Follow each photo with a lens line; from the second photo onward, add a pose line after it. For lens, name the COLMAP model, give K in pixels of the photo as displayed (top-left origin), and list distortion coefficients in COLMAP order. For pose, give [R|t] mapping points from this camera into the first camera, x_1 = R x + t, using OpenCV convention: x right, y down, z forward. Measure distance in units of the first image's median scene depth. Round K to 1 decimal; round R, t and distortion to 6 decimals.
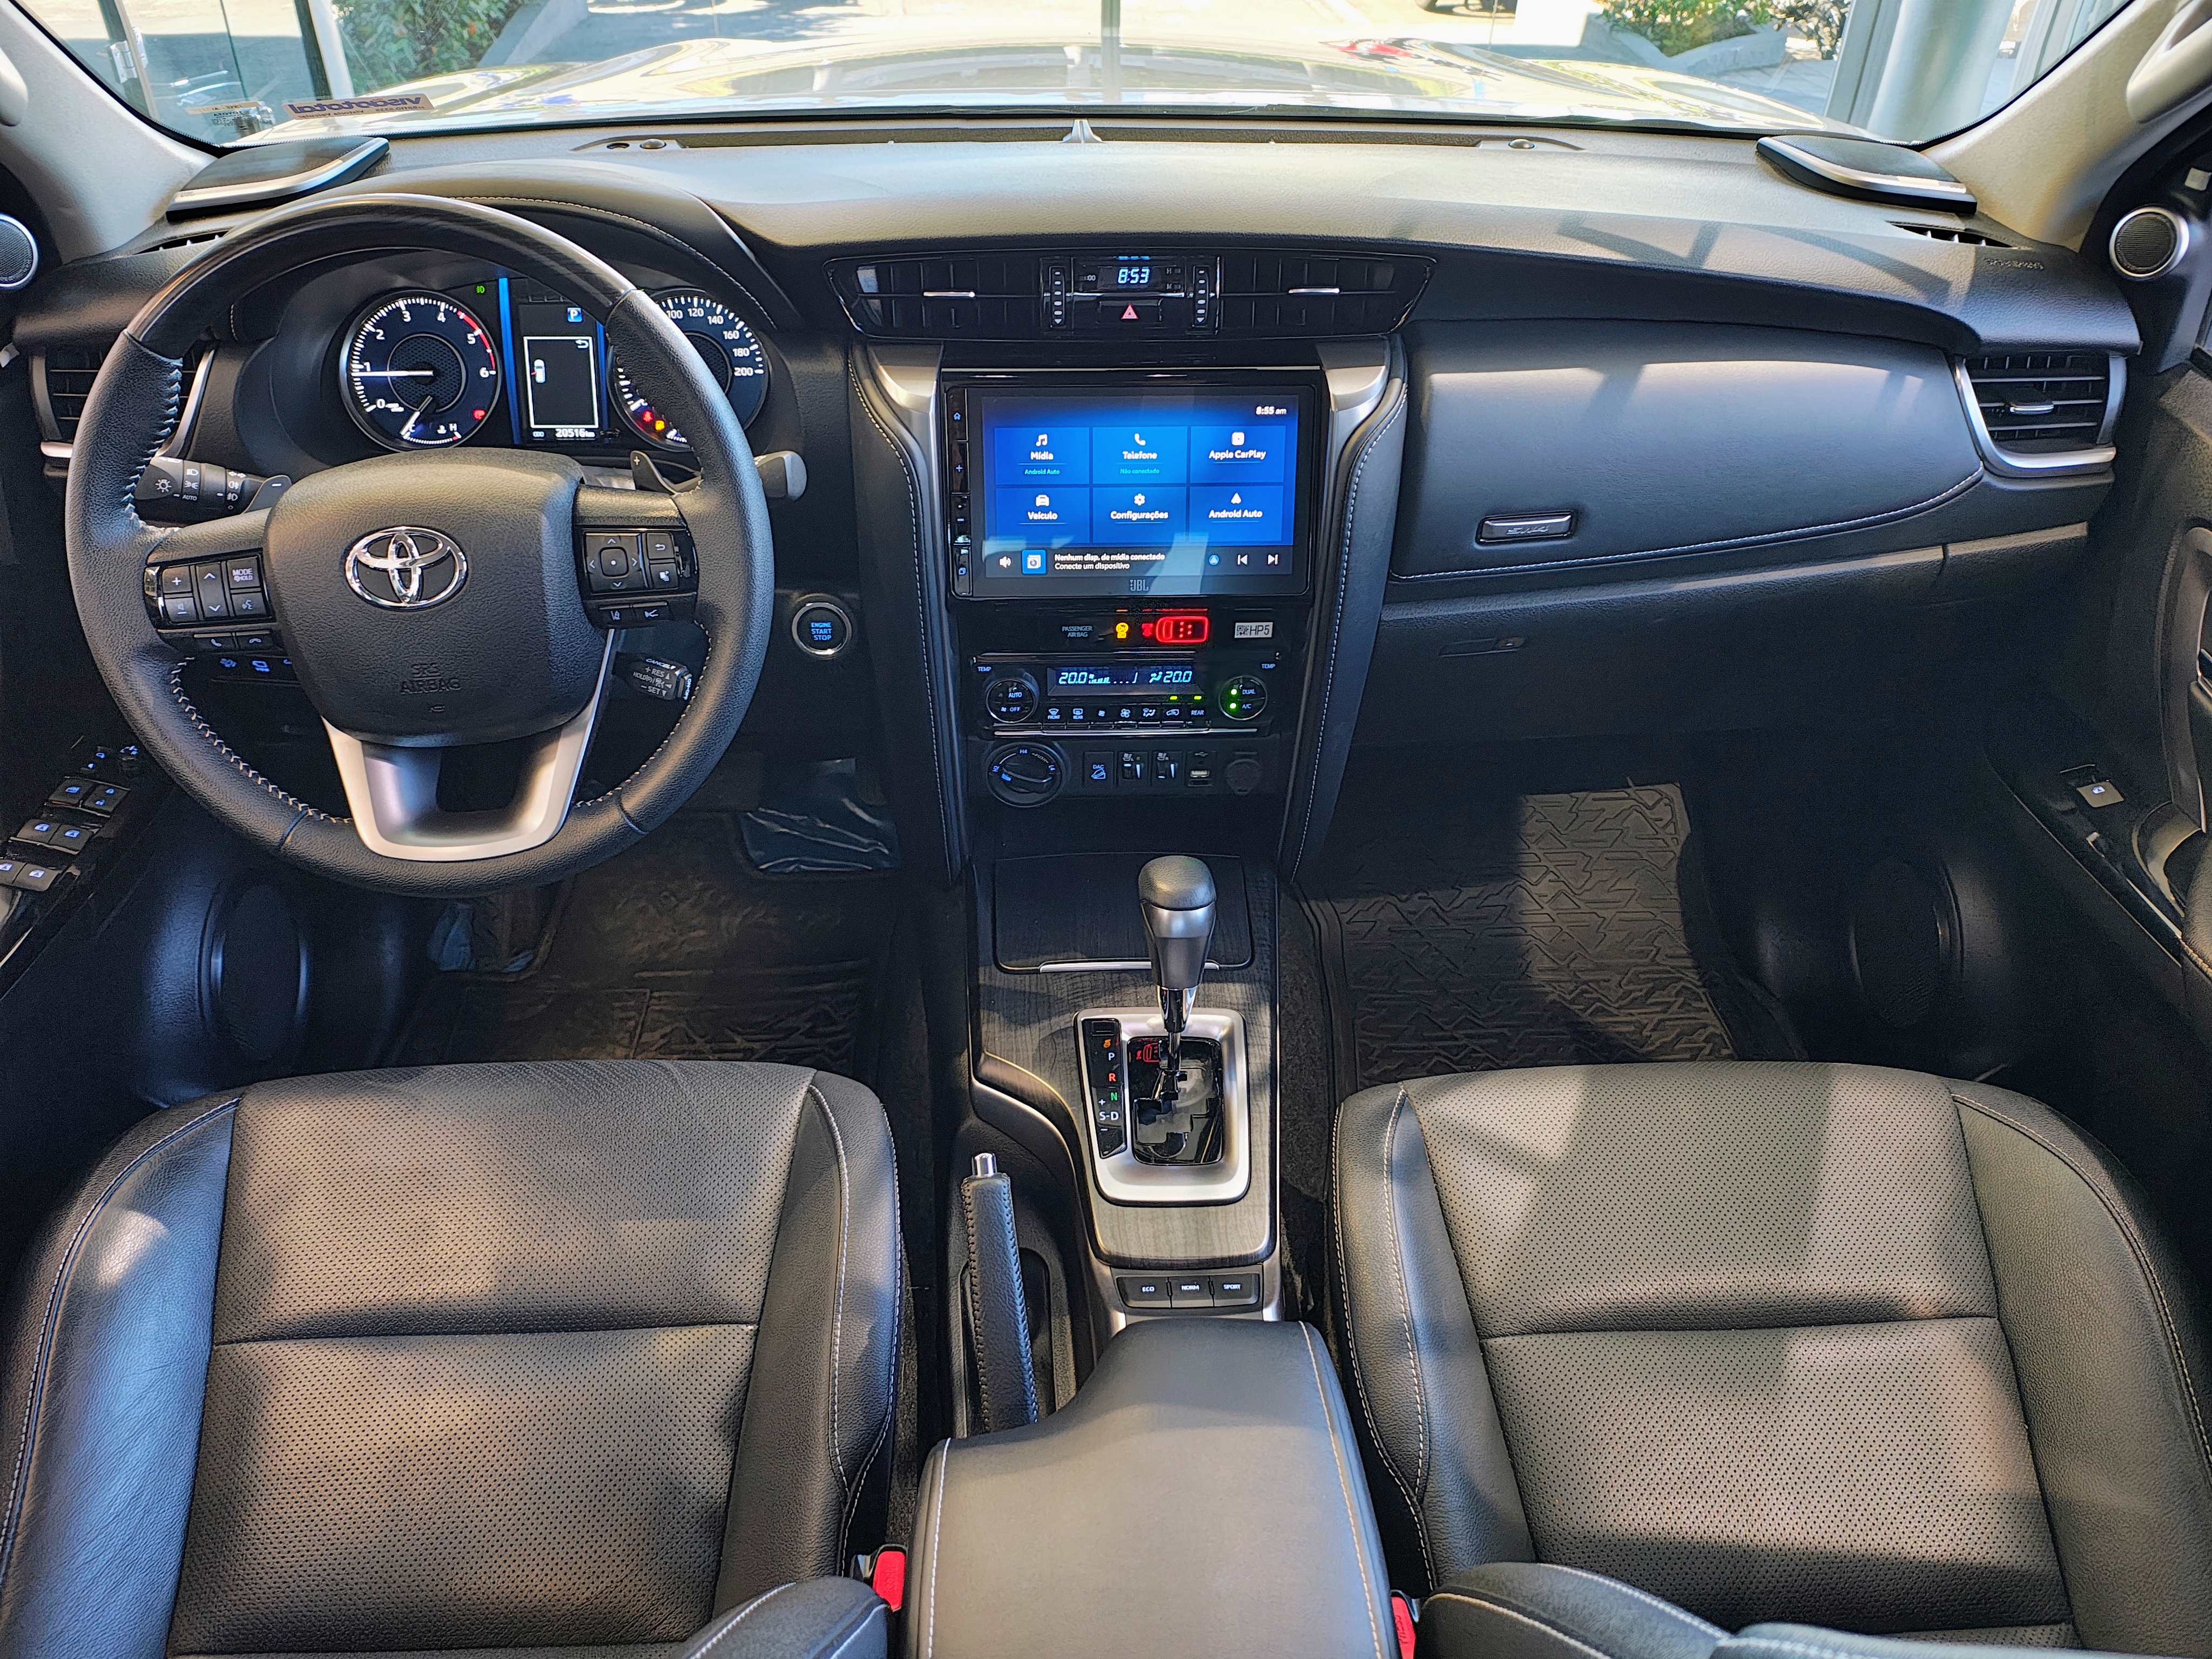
lens RADIAL K [[1615.0, 0, 1095.7], [0, 1615.0, 838.6], [0, 0, 1]] dist [0.026050, -0.057008]
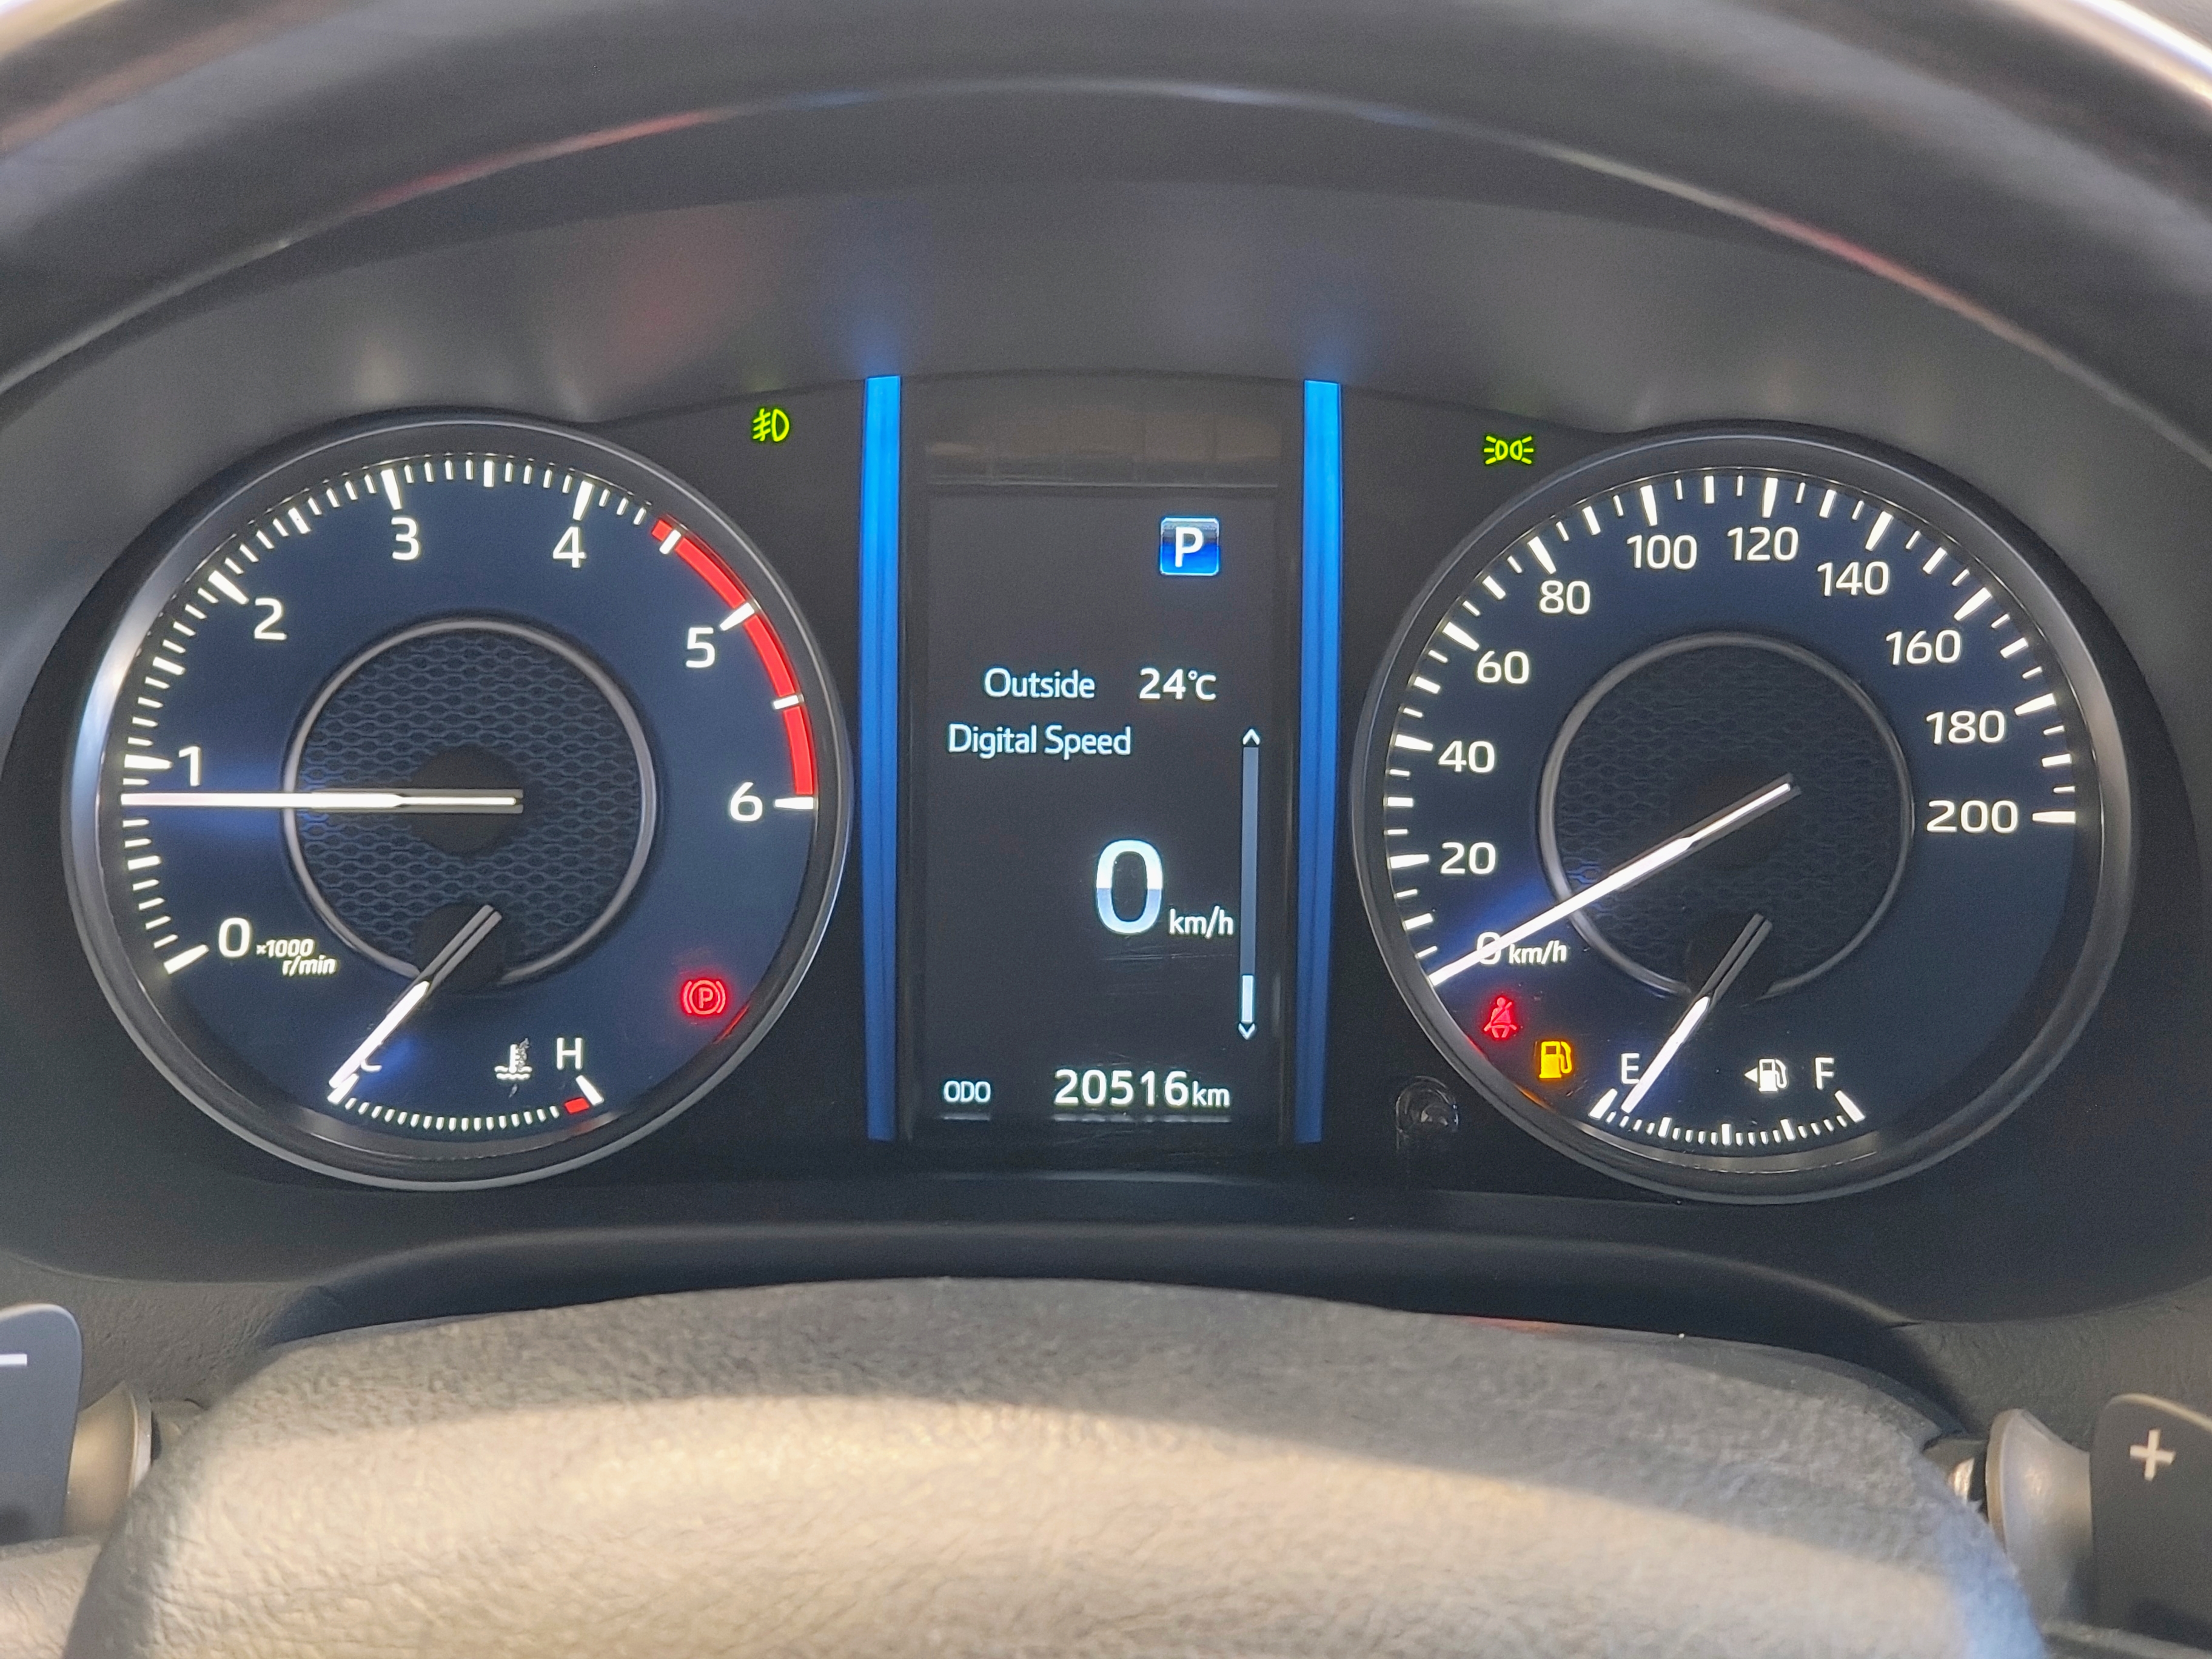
lens RADIAL K [[4334.9, 0, 1106.7], [0, 4334.9, 820.9], [0, 0, 1]] dist [0.217448, 0.000000]
pose [[0.999138, 0.015951, -0.038337, -0.336157], [-0.025904, 0.961028, -0.275235, -0.144310], [0.032453, 0.275990, 0.960612, 0.505452]]
